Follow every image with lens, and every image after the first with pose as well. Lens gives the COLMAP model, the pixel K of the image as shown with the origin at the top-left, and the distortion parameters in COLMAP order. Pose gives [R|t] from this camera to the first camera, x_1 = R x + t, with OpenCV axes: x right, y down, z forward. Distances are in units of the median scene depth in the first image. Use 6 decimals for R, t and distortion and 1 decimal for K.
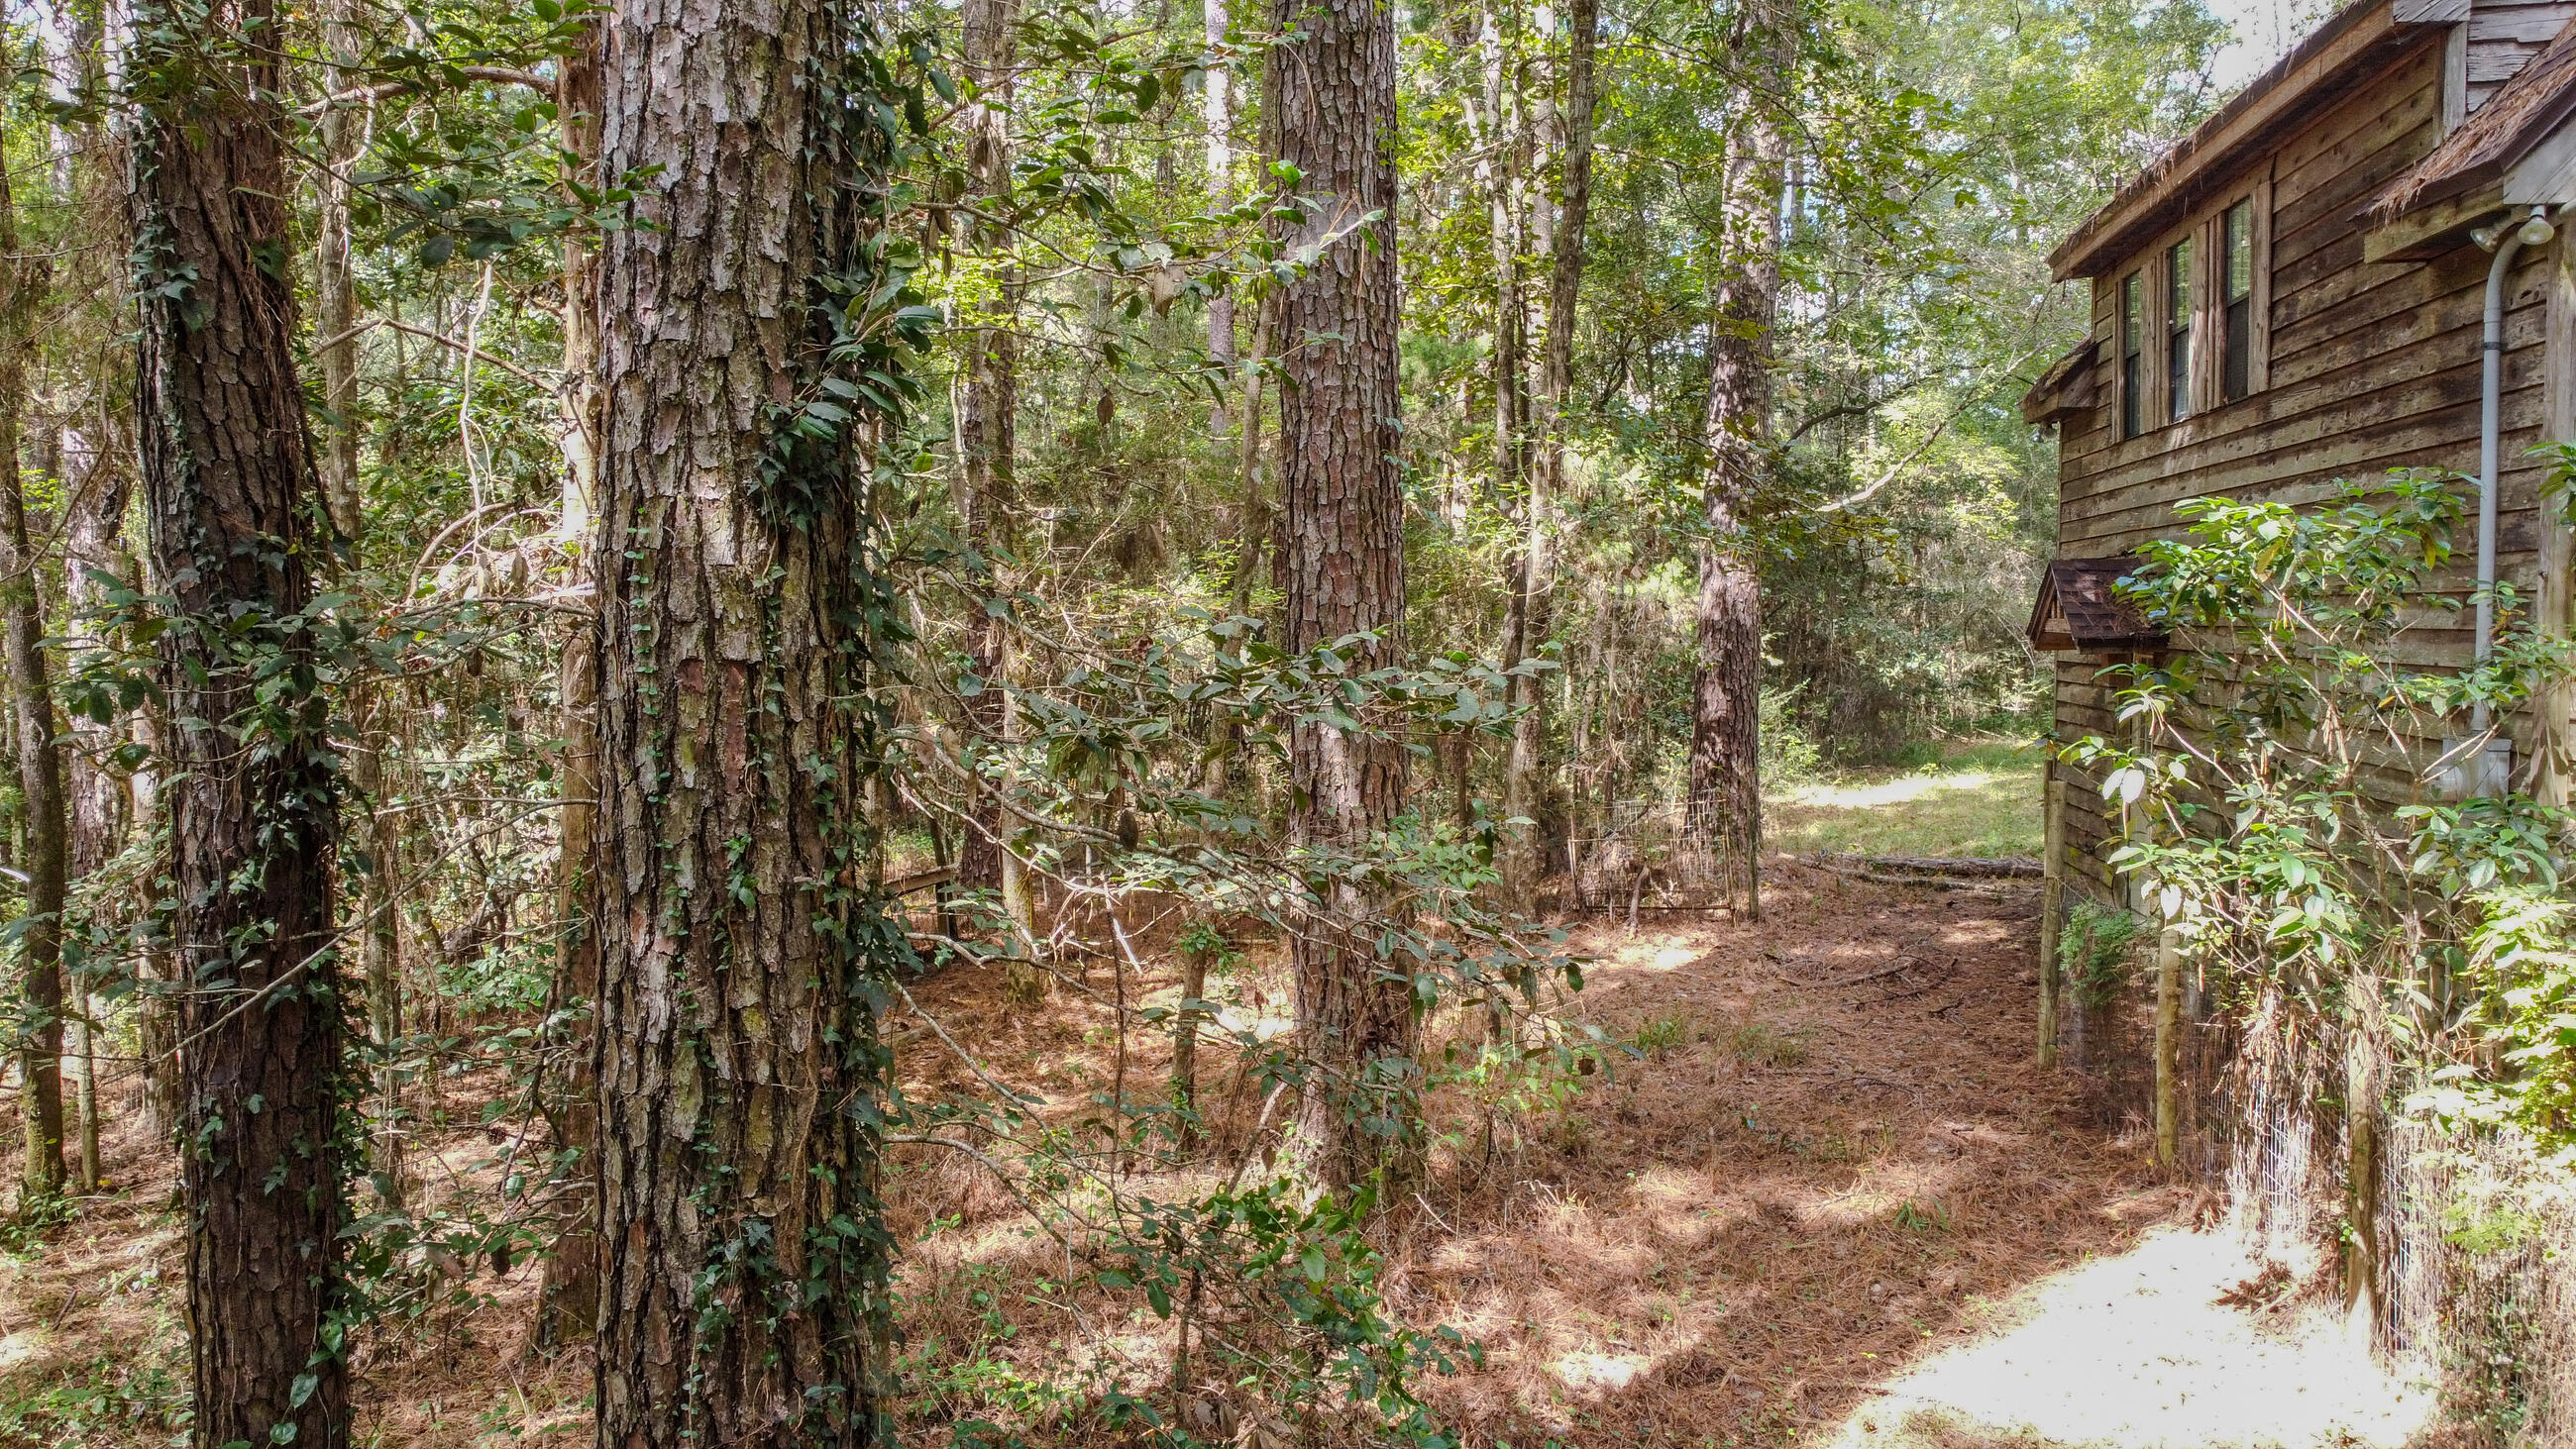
lens RADIAL K [[1962.6, 0, 1288.5], [0, 1962.6, 724.8], [0, 0, 1]] dist [-0.014232, -0.005065]
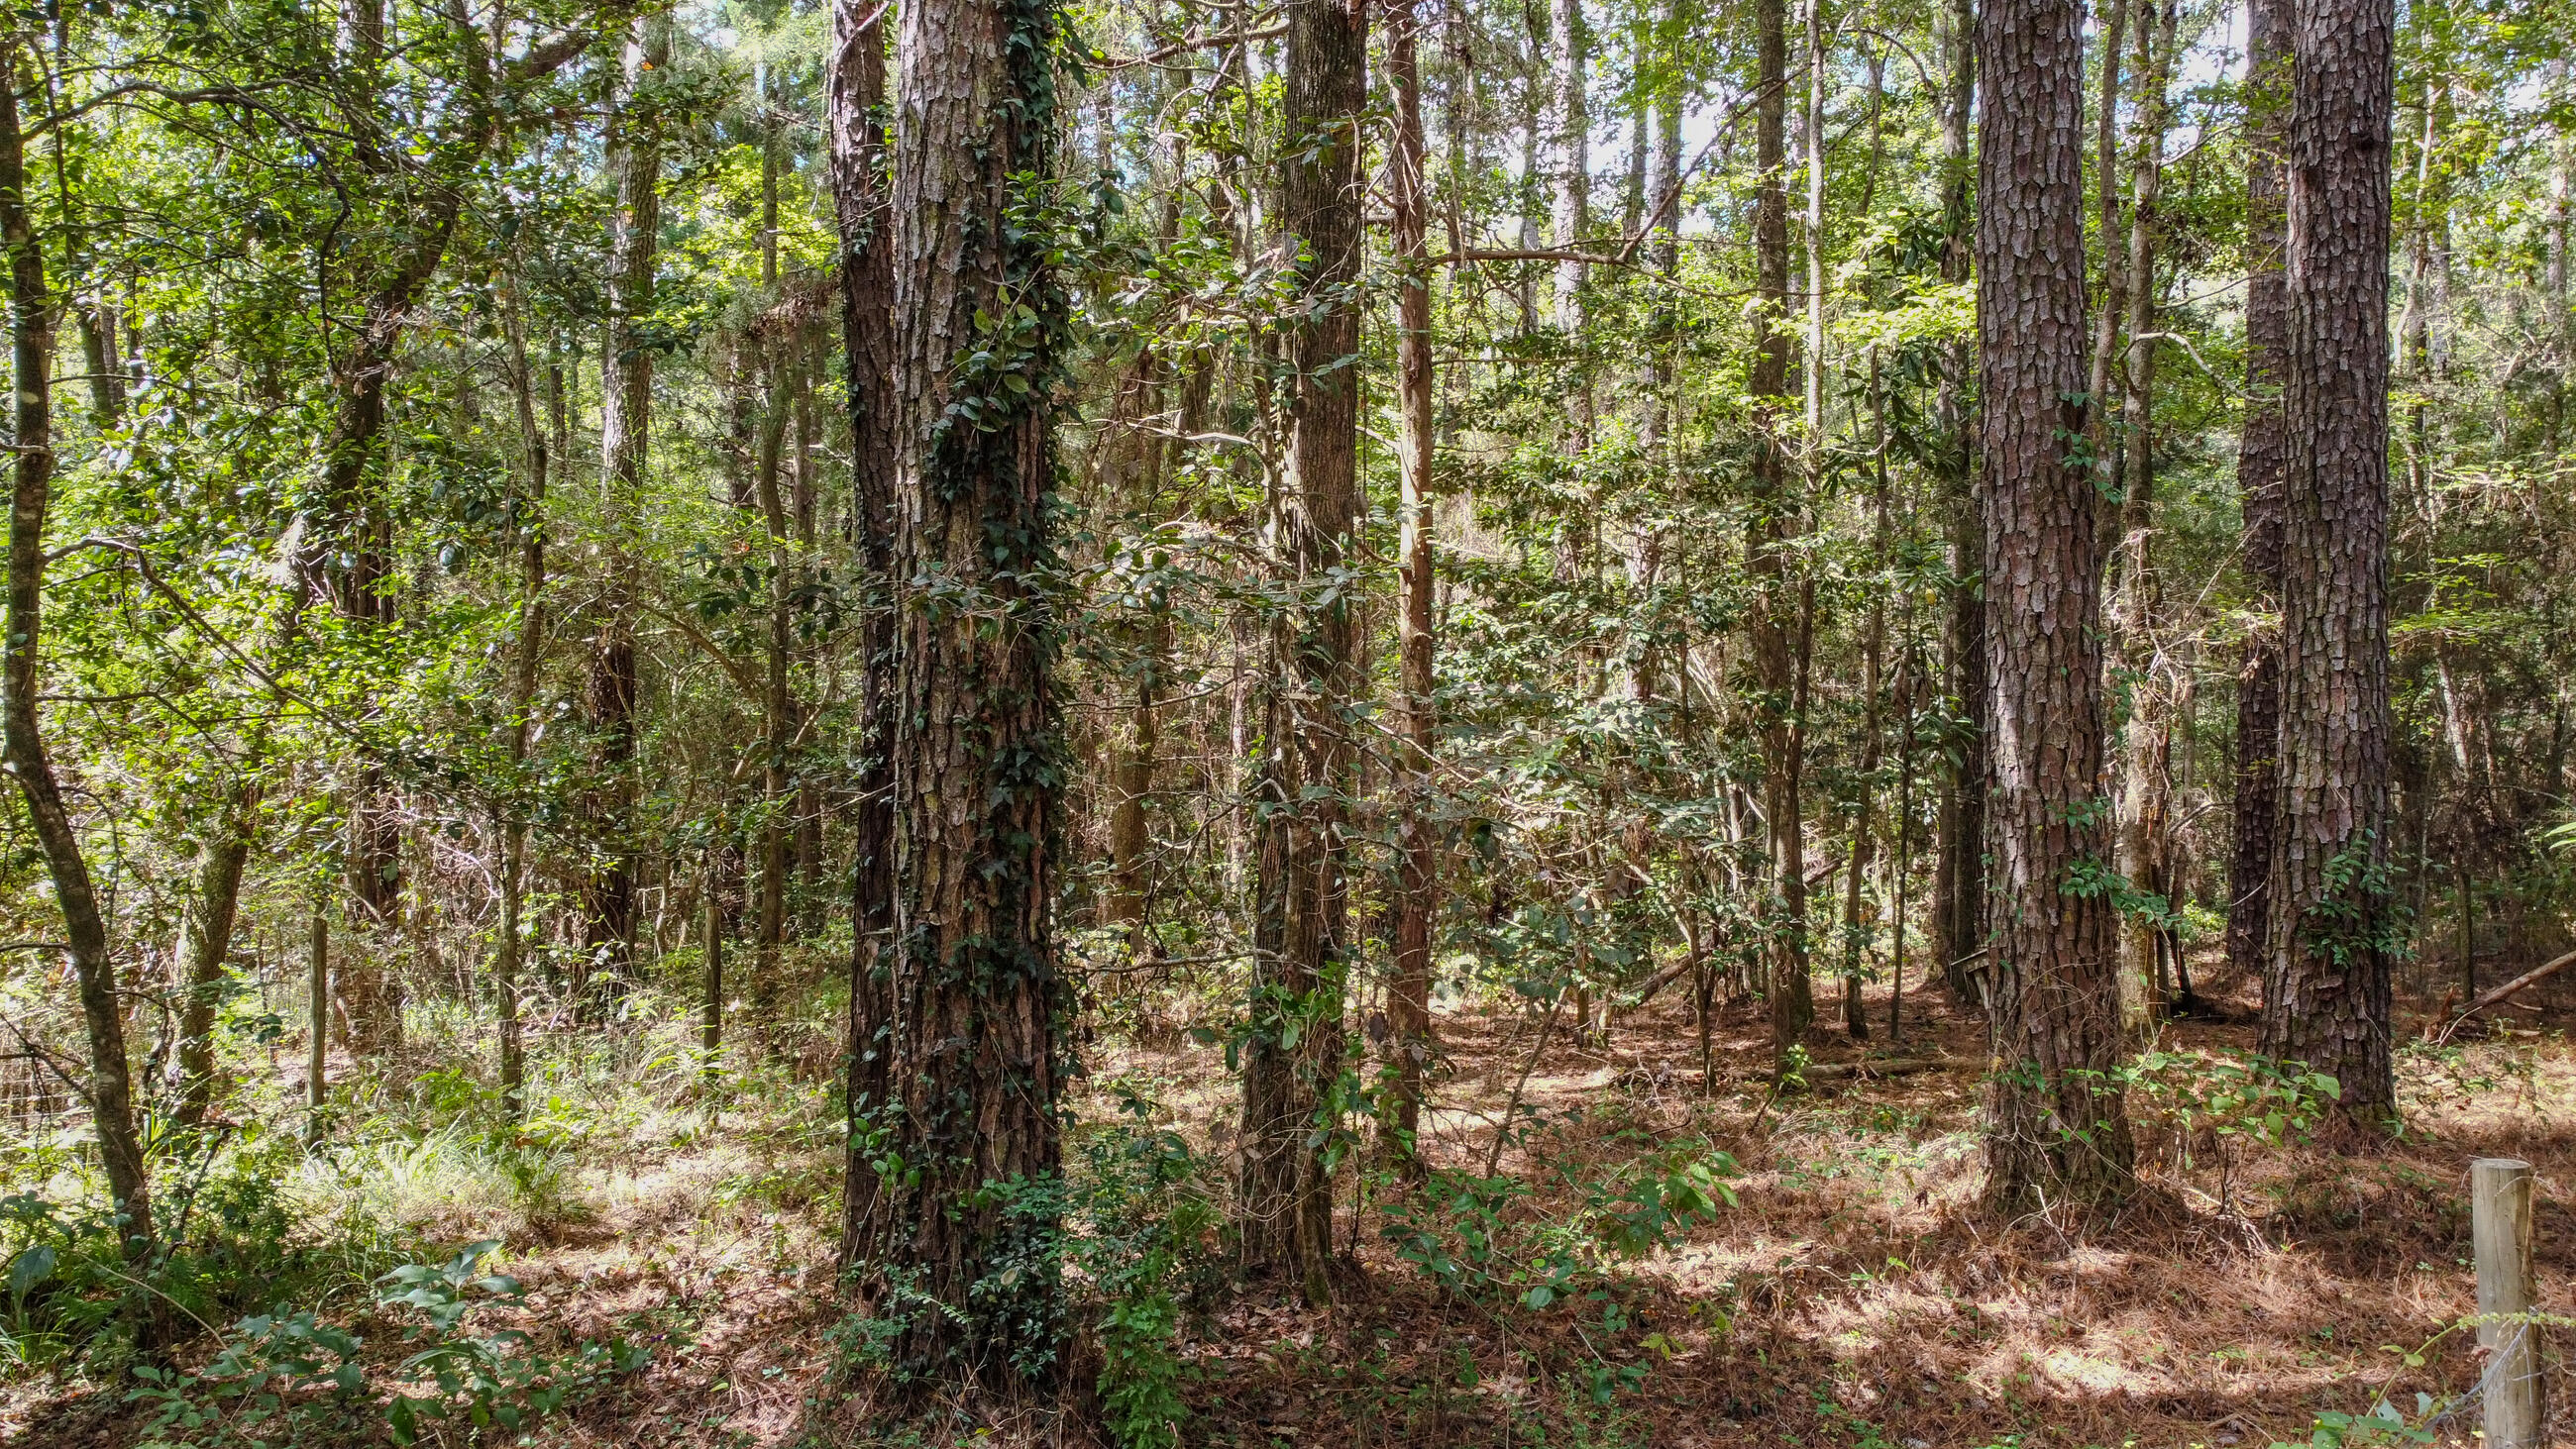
lens RADIAL K [[1962.6, 0, 1289.7], [0, 1962.6, 721.7], [0, 0, 1]] dist [-0.014232, -0.005065]
pose [[0.660074, 0.020775, -0.750913, 1.140964], [-0.051509, 0.998516, -0.017653, 0.097433], [0.749432, 0.050331, 0.660165, 0.142953]]
